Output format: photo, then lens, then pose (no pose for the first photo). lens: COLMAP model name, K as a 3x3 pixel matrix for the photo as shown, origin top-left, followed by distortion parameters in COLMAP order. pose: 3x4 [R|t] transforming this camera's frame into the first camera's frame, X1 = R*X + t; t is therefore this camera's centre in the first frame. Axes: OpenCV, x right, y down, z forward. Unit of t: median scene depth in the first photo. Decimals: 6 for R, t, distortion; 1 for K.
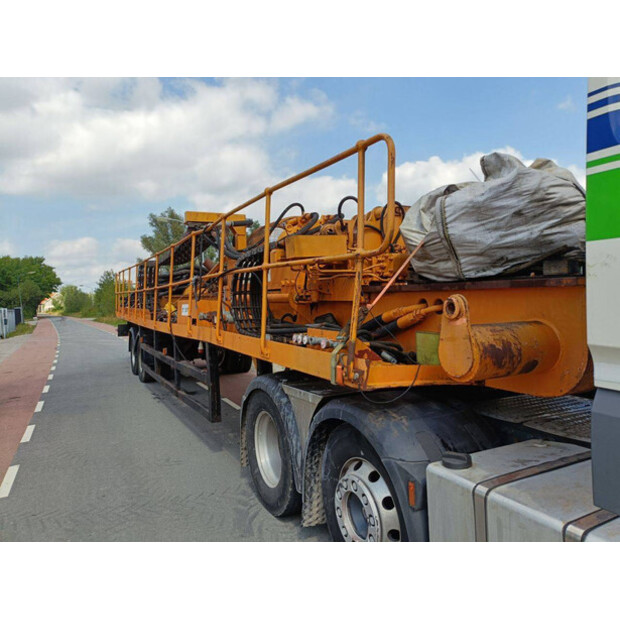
lens RADIAL K [[476.5, 0, 320.8], [0, 476.5, 299.9], [0, 0, 1]] dist [0.036774, -0.004027]
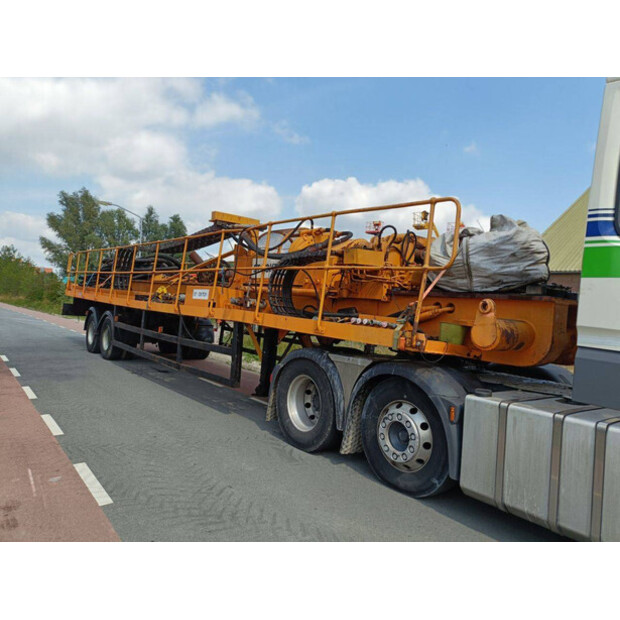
lens RADIAL K [[476.5, 0, 320.8], [0, 476.5, 299.9], [0, 0, 1]] dist [0.036774, -0.004027]
pose [[0.976100, 0.110093, 0.187374, -0.464571], [-0.106815, 0.993898, -0.027535, 0.077525], [-0.189262, 0.006862, 0.981903, -0.423314]]
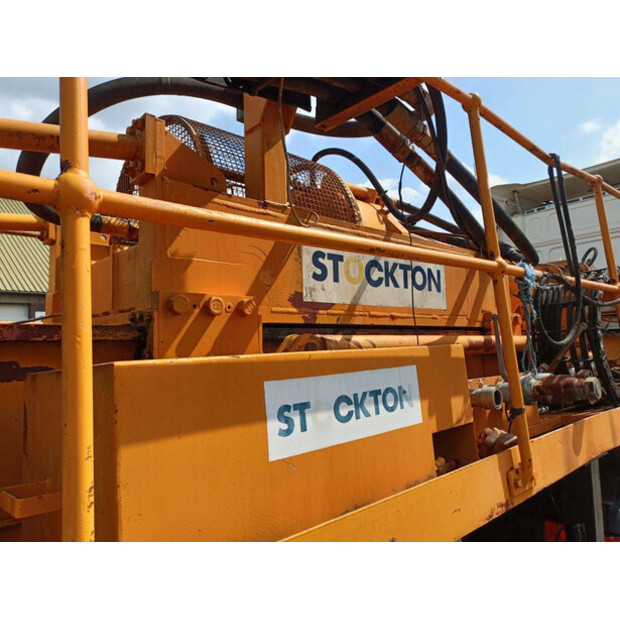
lens RADIAL K [[458.0, 0, 304.0], [0, 458.0, 310.5], [0, 0, 1]] dist [0.029285, -0.006842]
pose [[-0.230224, 0.105567, 0.967395, -0.965114], [0.038718, 0.994305, -0.099289, 0.004523], [-0.972367, 0.014597, -0.233000, 2.297573]]
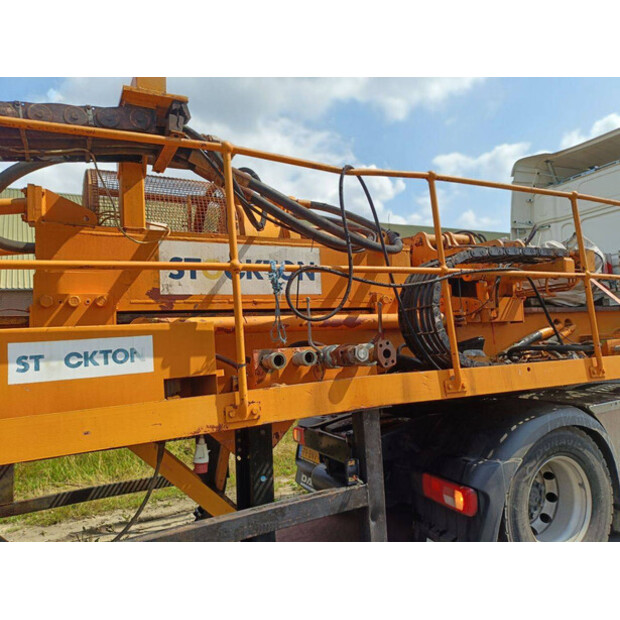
lens RADIAL K [[462.4, 0, 297.9], [0, 462.4, 308.1], [0, 0, 1]] dist [0.013692, 0.001792]
pose [[0.040119, 0.083180, 0.995727, -1.235549], [0.052316, 0.994987, -0.085226, 0.045747], [-0.997824, 0.055512, 0.035566, 1.859254]]
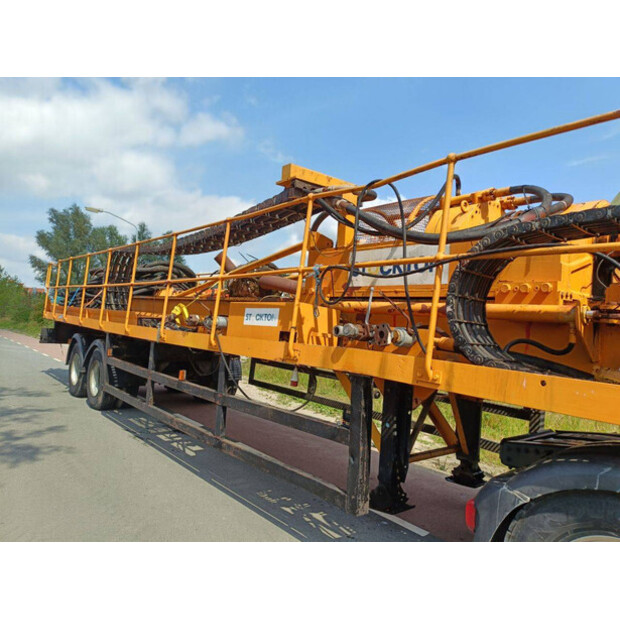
lens RADIAL K [[473.5, 0, 308.7], [0, 473.5, 310.1], [0, 0, 1]] dist [0.042297, 0.001868]
pose [[0.978841, 0.096985, 0.180178, -0.728344], [-0.091486, 0.995058, -0.038604, 0.065922], [-0.183032, 0.021303, 0.982876, 0.776248]]
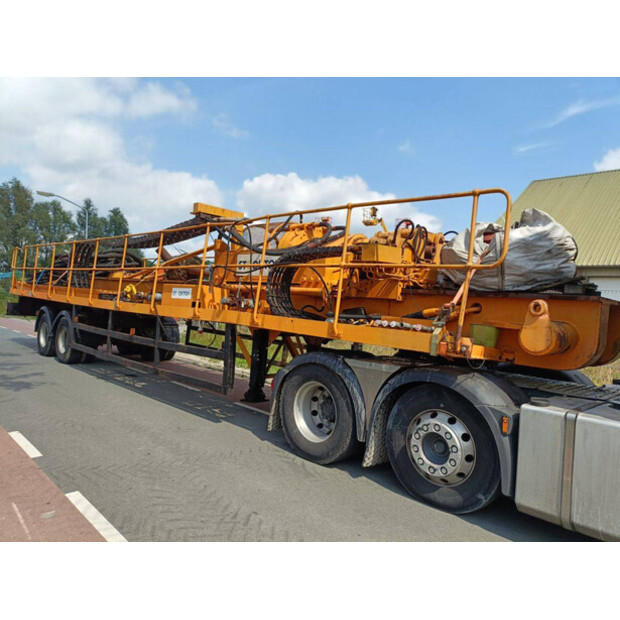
lens RADIAL K [[470.2, 0, 313.6], [0, 470.2, 307.7], [0, 0, 1]] dist [0.029181, -0.005783]
pose [[0.952558, 0.094518, 0.289308, -0.658272], [-0.095733, 0.995357, -0.009981, 0.076664], [-0.288908, -0.018189, 0.957184, -0.208136]]
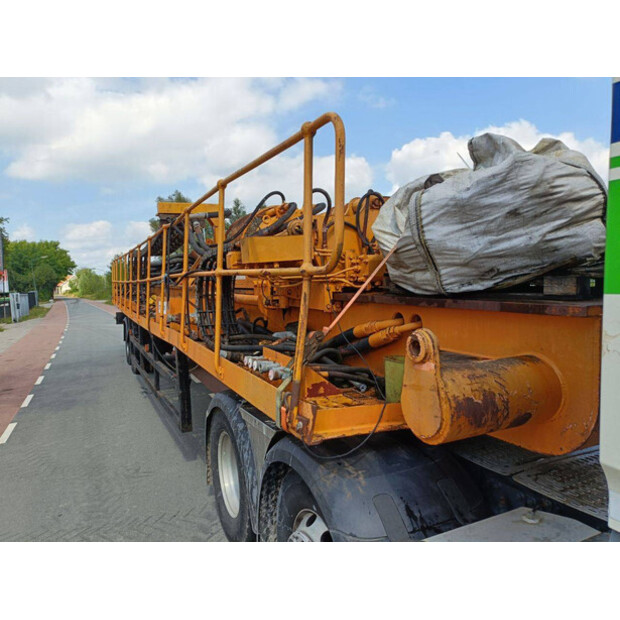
lens RADIAL K [[468.1, 0, 306.0], [0, 468.1, 312.9], [0, 0, 1]] dist [0.024994, -0.007546]
pose [[0.998857, -0.001935, -0.047768, 0.101046], [0.005259, 0.997565, 0.069543, -0.067379], [0.047517, -0.069715, 0.996435, 0.192422]]
